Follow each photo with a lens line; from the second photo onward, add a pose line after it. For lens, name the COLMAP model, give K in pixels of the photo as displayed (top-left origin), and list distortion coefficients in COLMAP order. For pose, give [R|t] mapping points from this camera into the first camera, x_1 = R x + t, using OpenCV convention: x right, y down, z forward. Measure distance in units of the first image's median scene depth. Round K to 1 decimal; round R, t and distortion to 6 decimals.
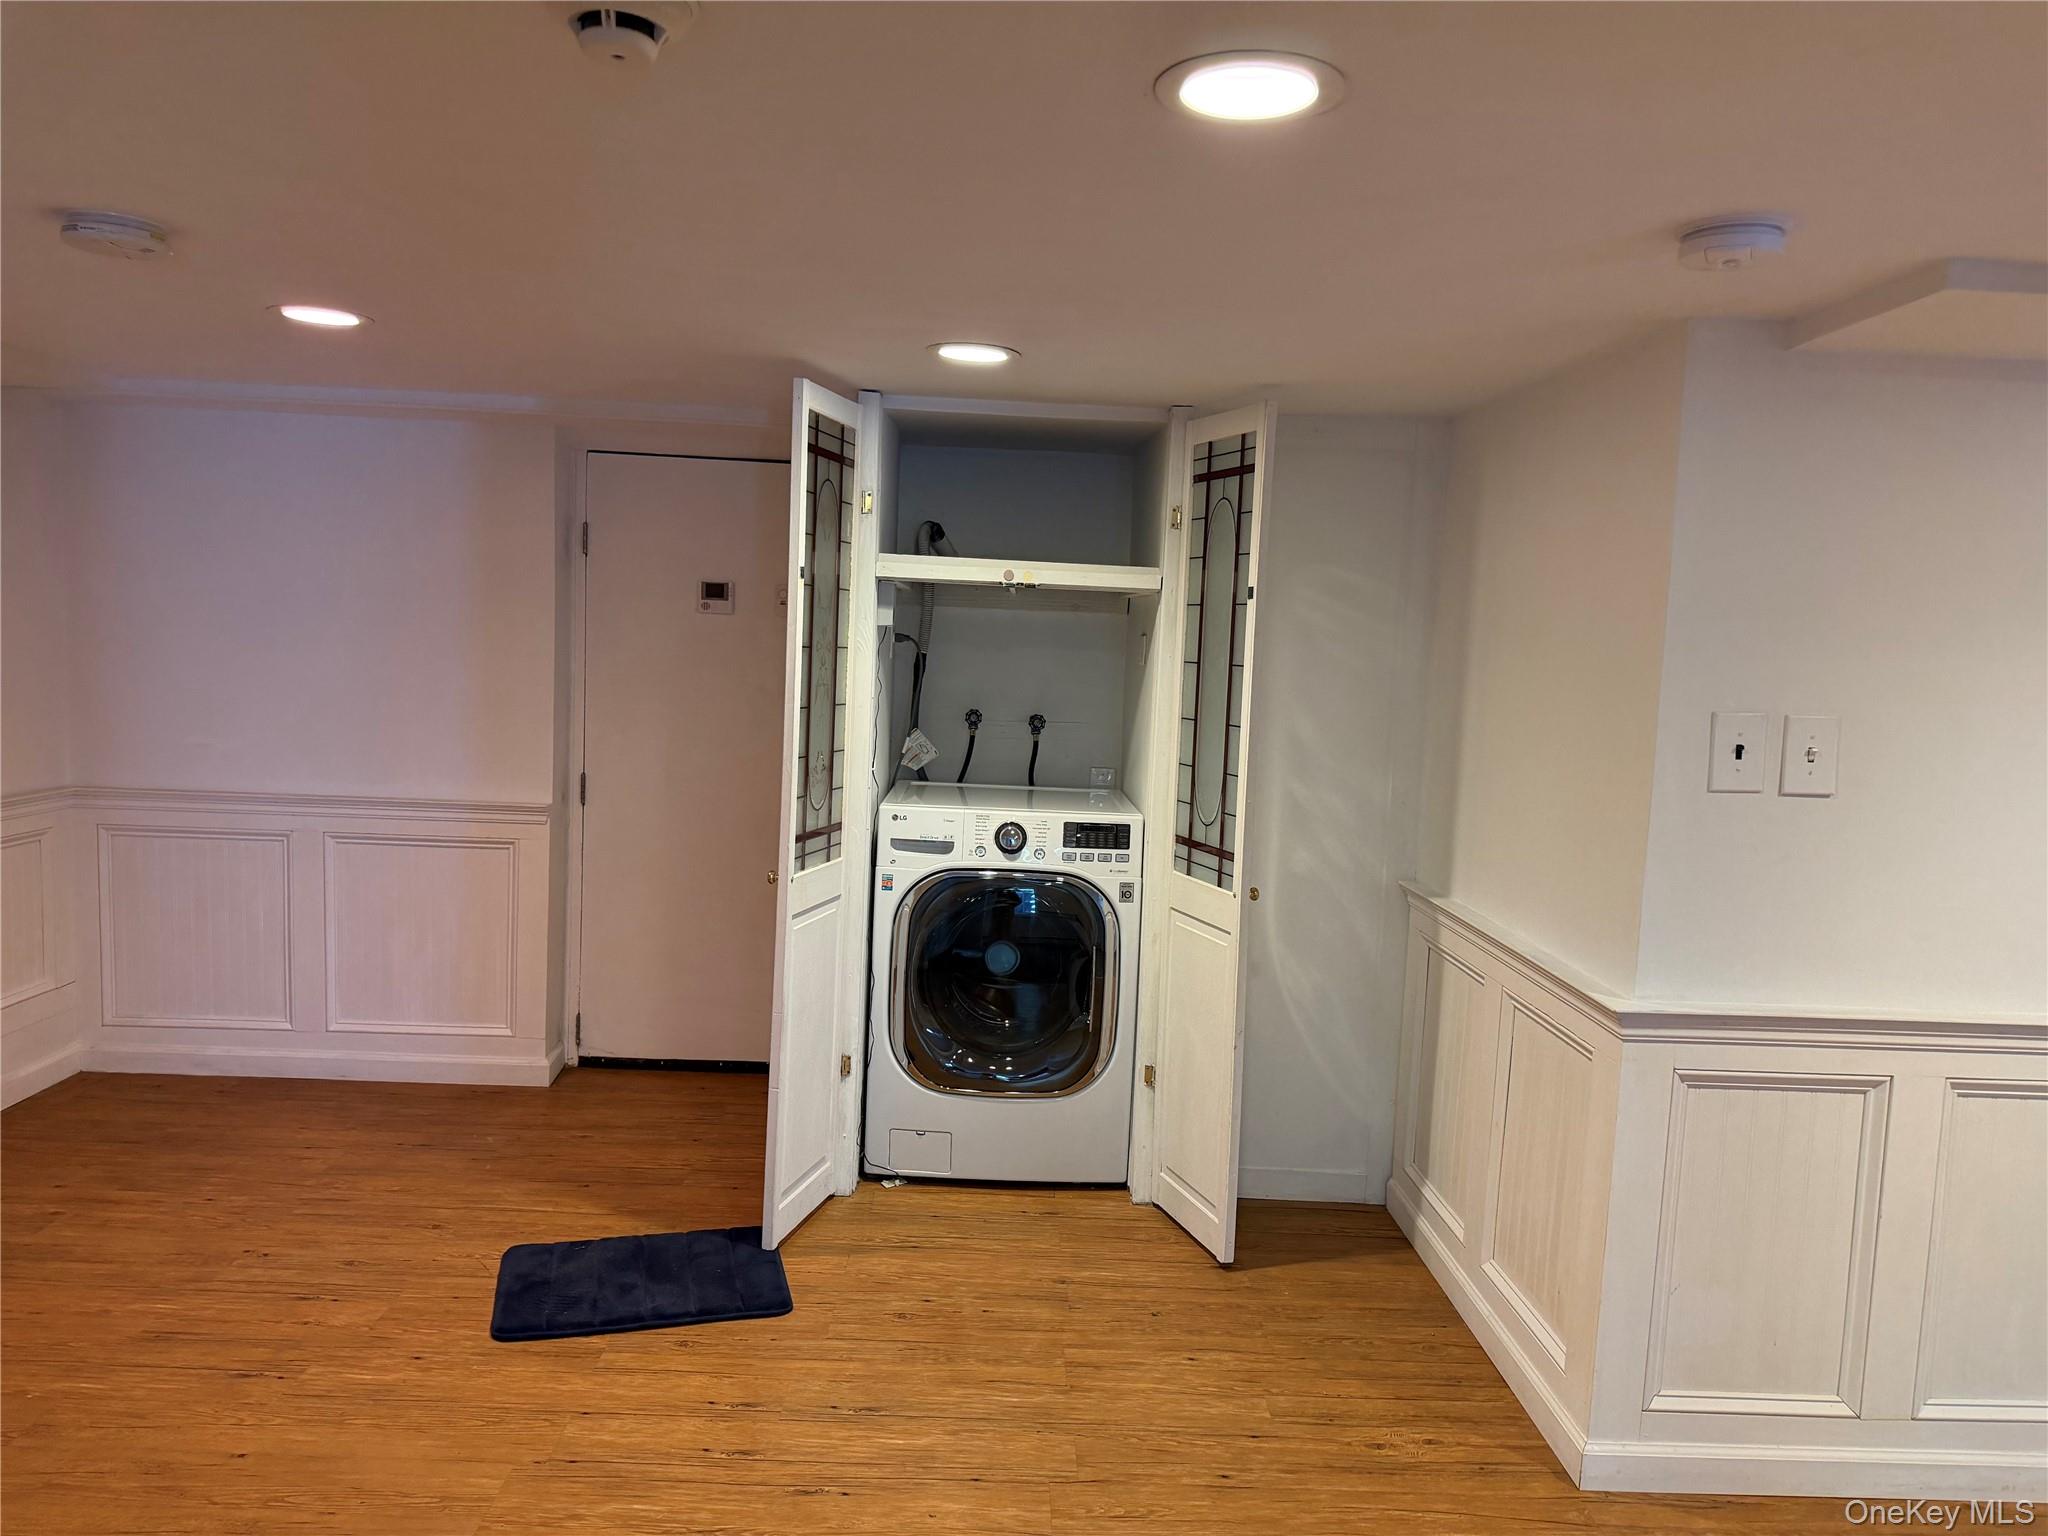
lens RADIAL K [[1450.1, 0, 1027.5], [0, 1450.1, 777.8], [0, 0, 1]] dist [0.030778, -0.035059]
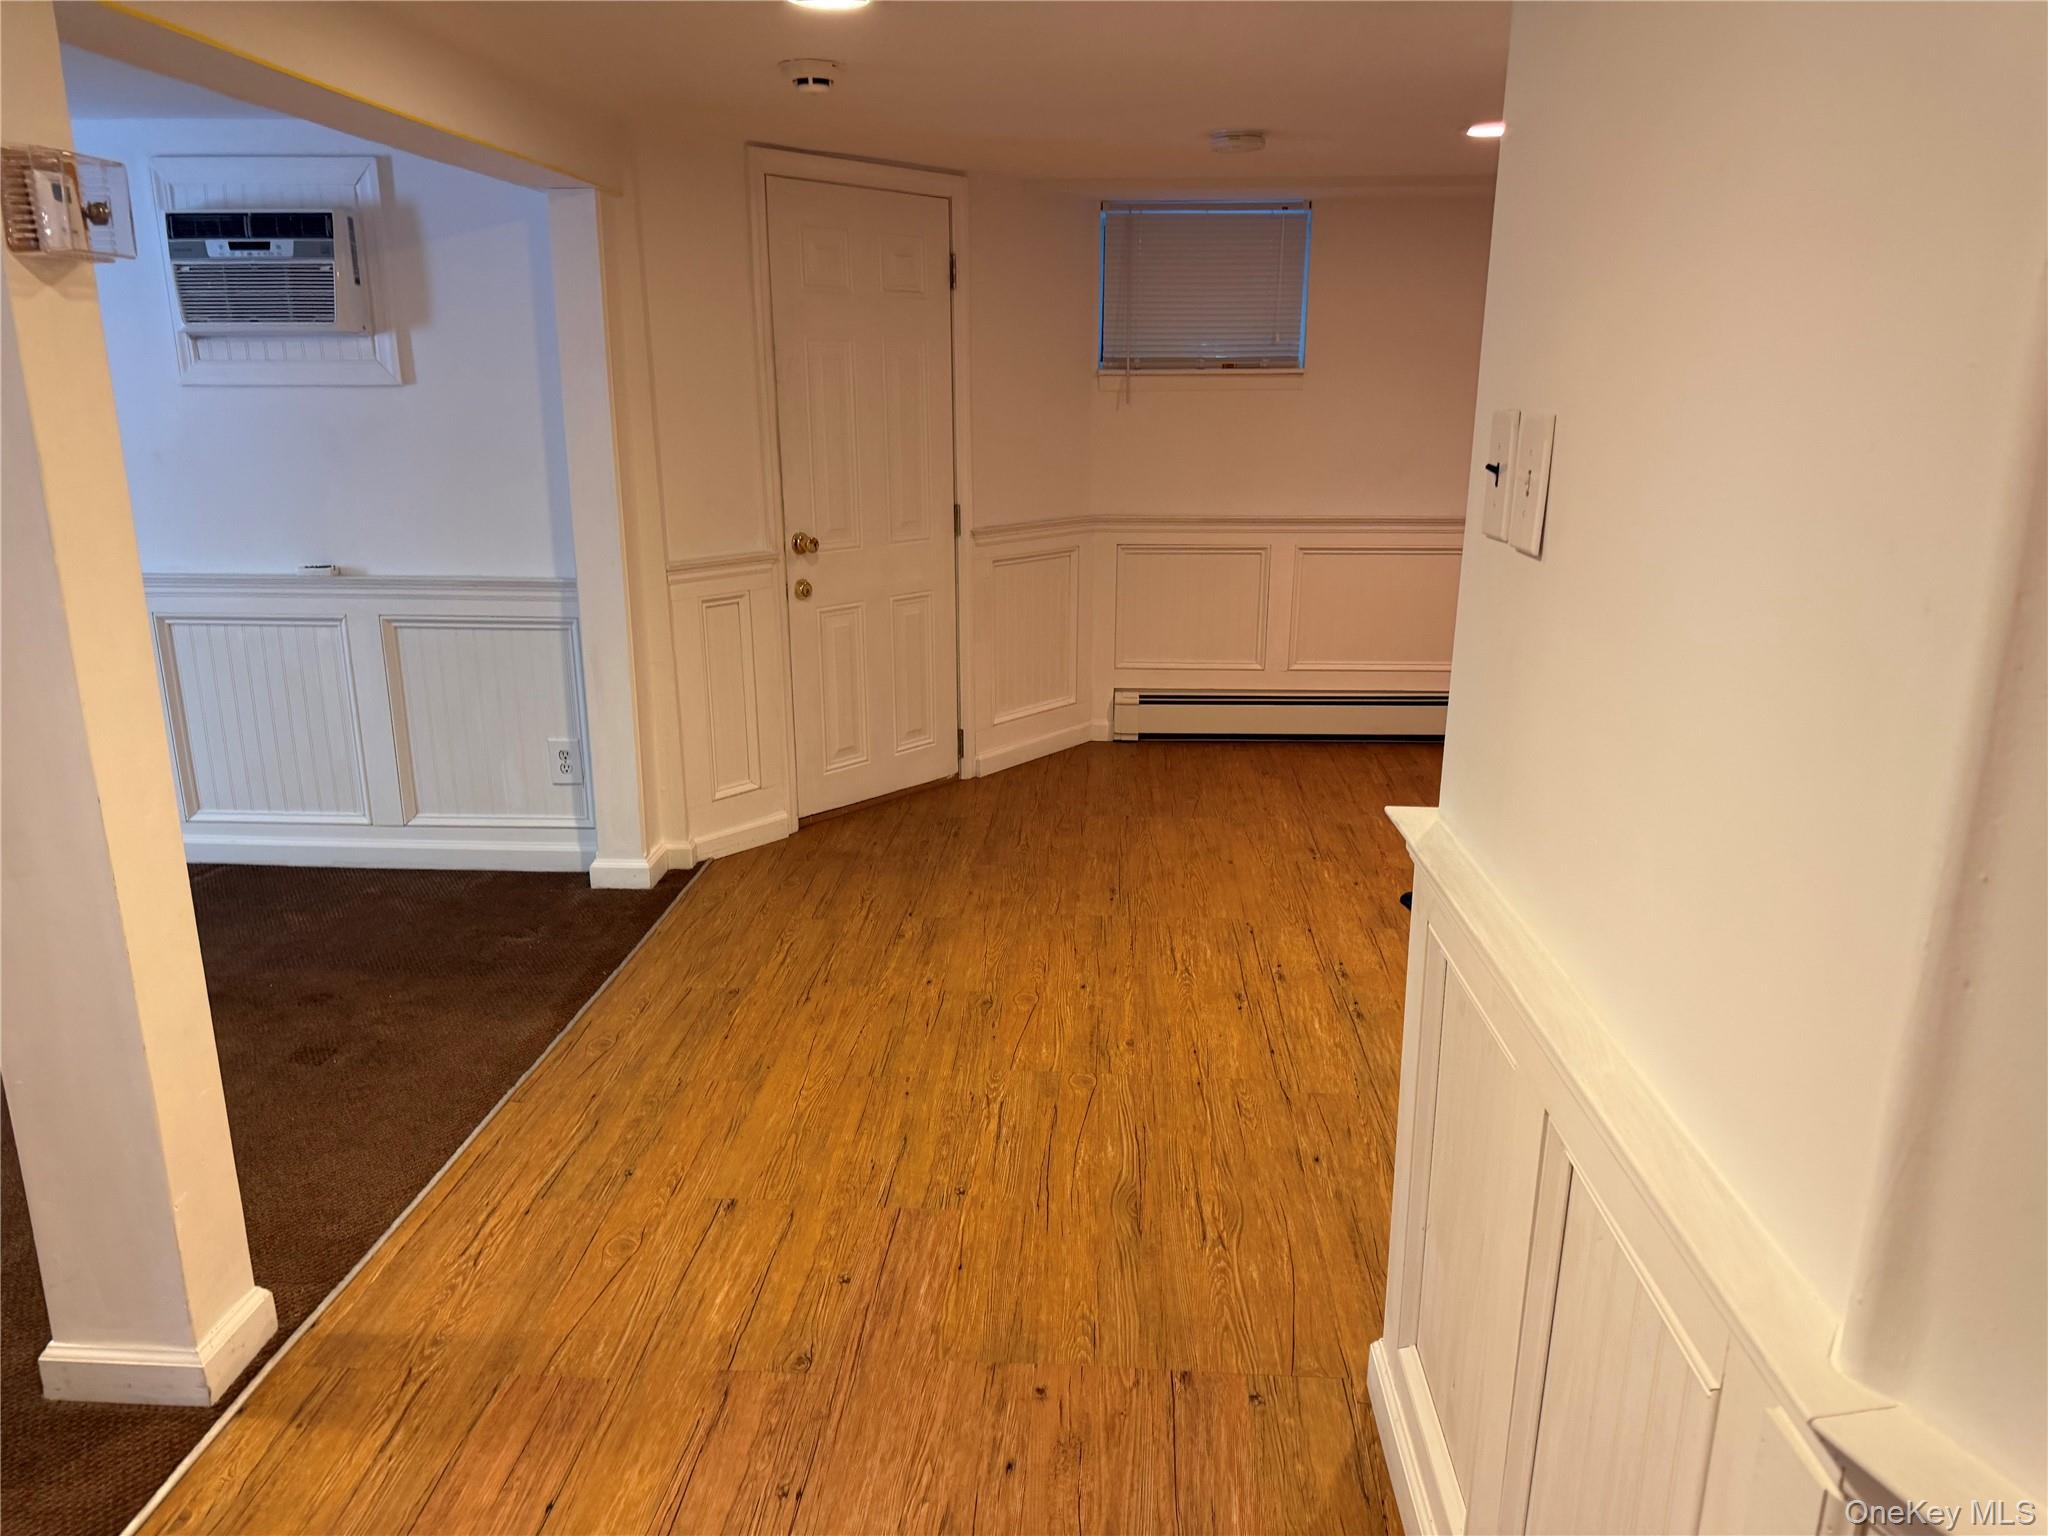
lens RADIAL K [[1450.1, 0, 1025.7], [0, 1450.1, 801.6], [0, 0, 1]] dist [0.030778, -0.035059]
pose [[-0.082796, 0.240800, -0.967037, 0.968431], [-0.105948, 0.962742, 0.248801, -0.011138], [0.990919, 0.123055, -0.054199, 0.708501]]
